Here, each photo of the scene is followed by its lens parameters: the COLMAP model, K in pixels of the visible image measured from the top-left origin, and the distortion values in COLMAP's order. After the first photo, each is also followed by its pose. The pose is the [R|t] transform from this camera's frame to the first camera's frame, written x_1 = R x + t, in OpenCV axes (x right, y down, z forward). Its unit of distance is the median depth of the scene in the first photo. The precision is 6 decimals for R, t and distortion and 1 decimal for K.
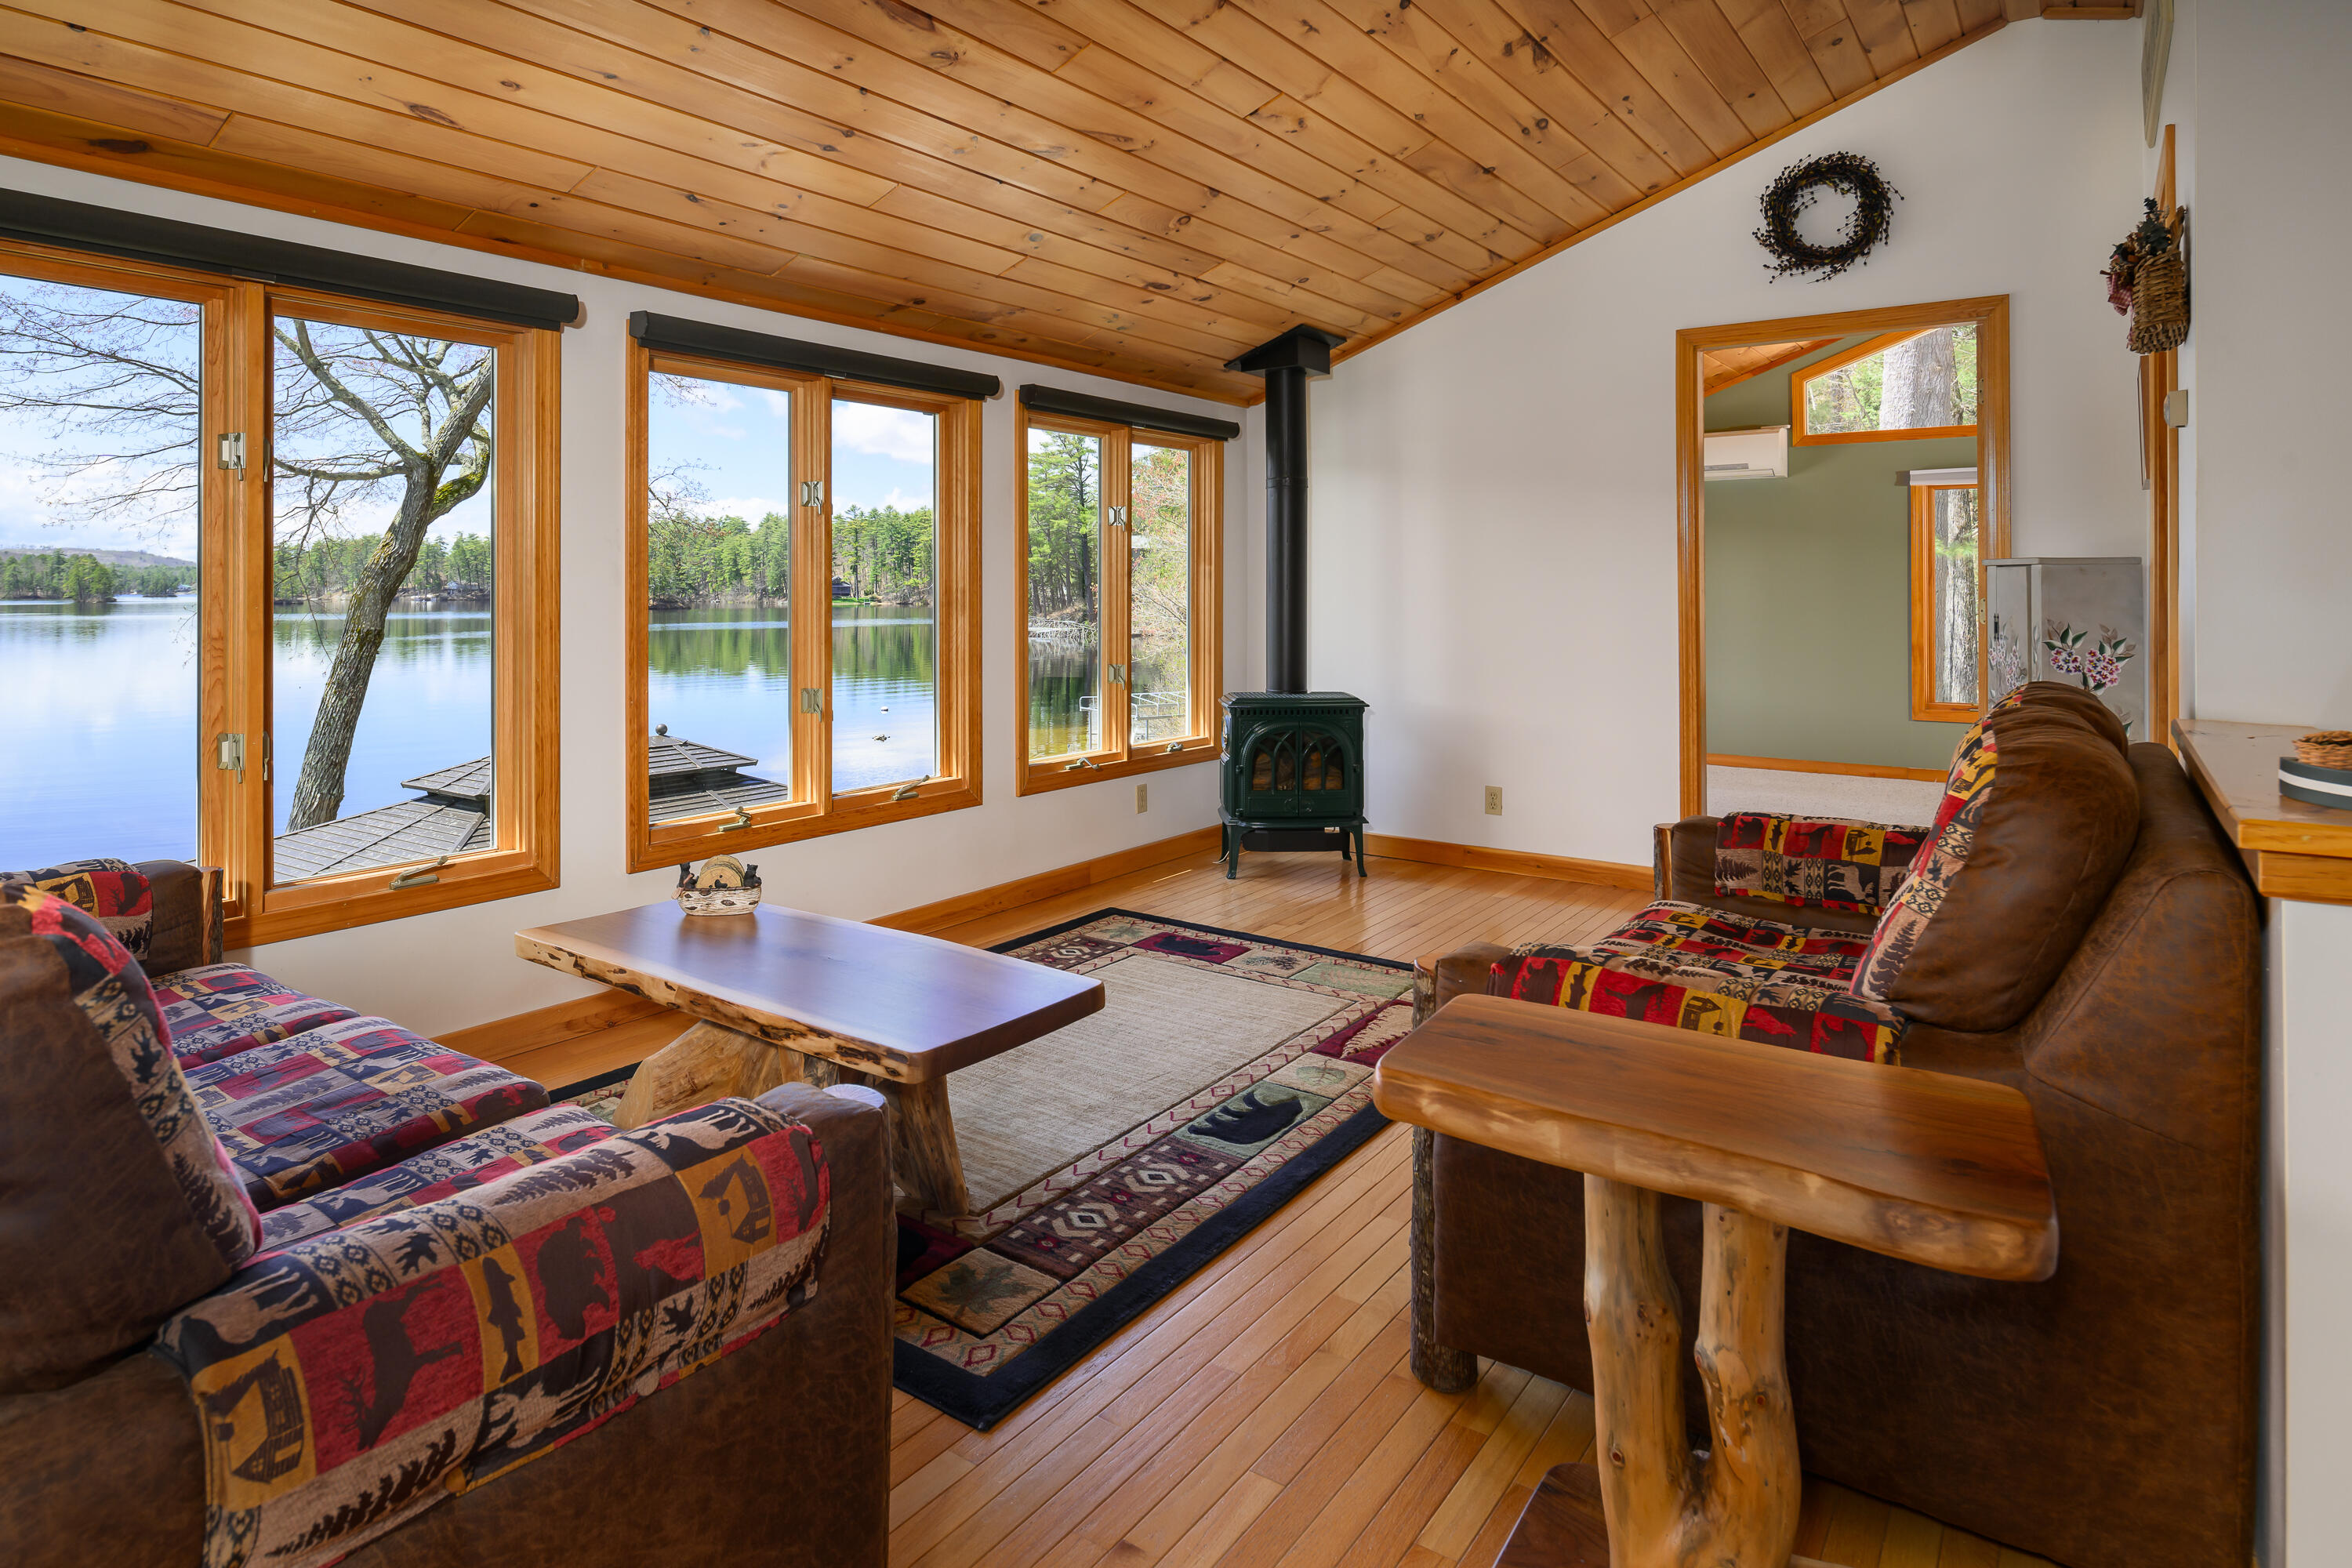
lens RADIAL K [[1289.3, 0, 1169.3], [0, 1289.3, 577.4], [0, 0, 1]] dist [0.000033, -0.006623]
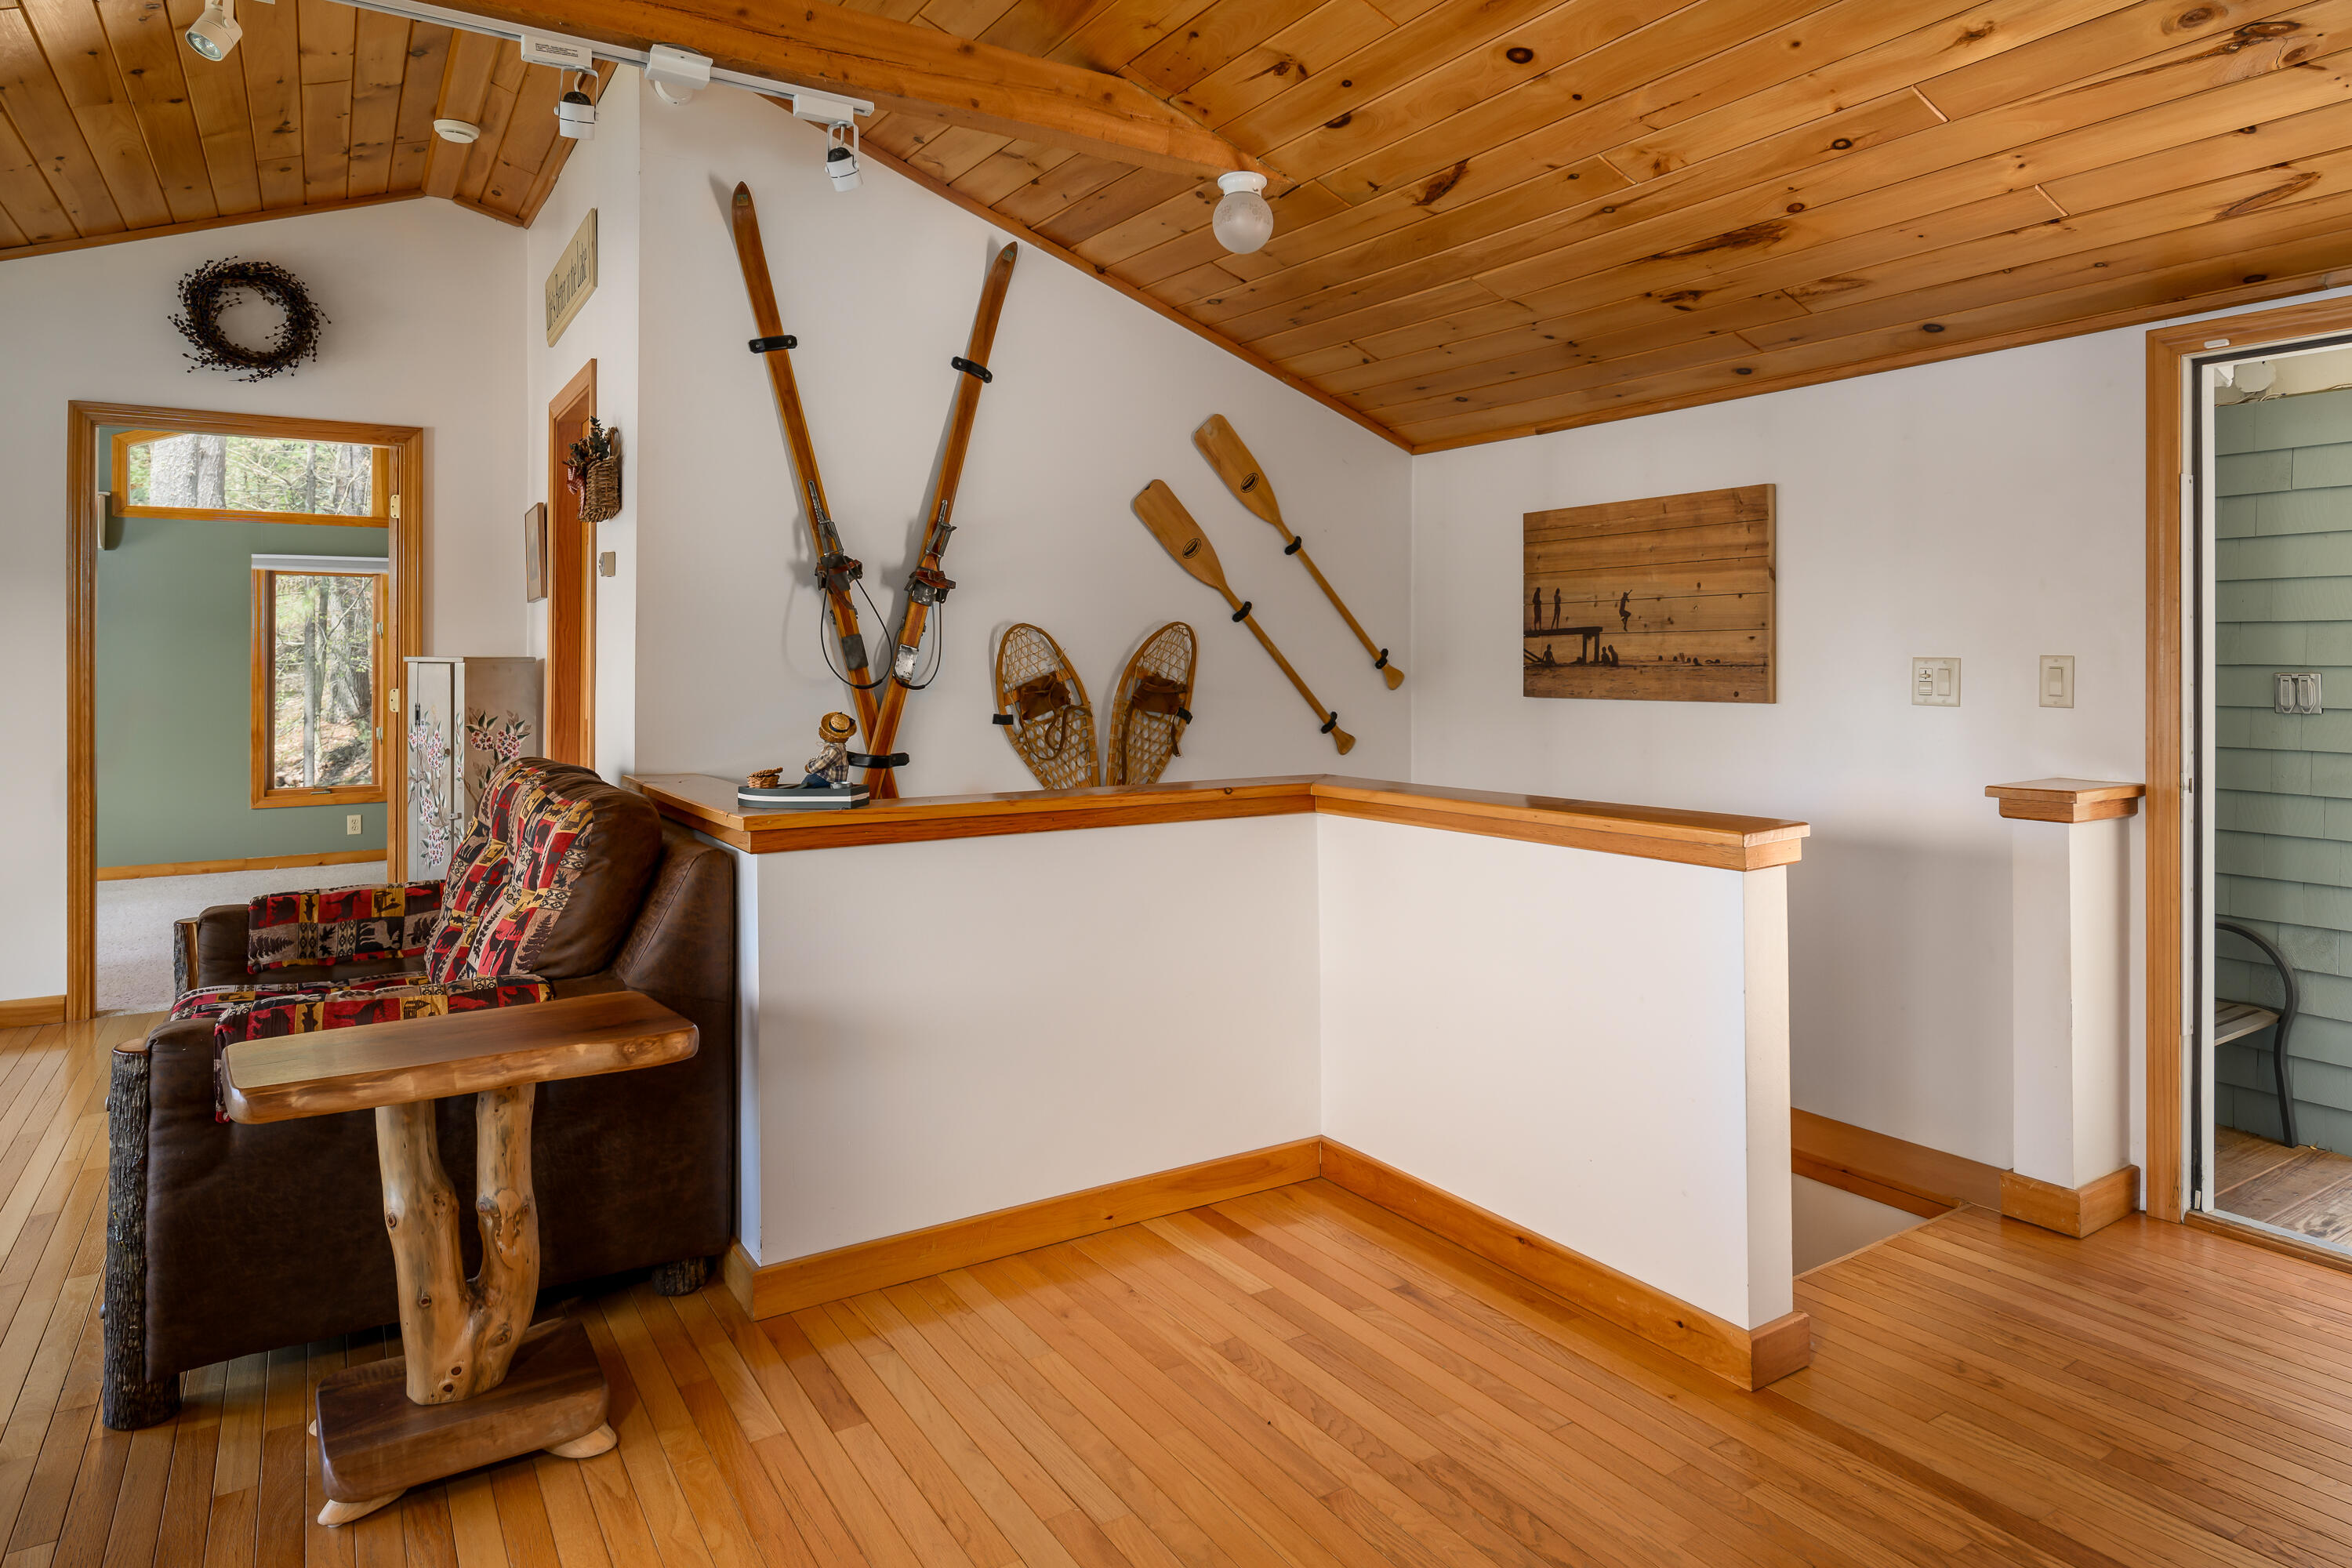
lens RADIAL K [[1448.6, 0, 1251.0], [0, 1448.6, 651.1], [0, 0, 1]] dist [-0.003150, 0.001255]
pose [[0.353537, 0.002129, 0.935418, -0.434867], [-0.005785, 0.999983, -0.000089, -0.031971], [-0.935403, -0.005380, 0.353544, -0.232069]]
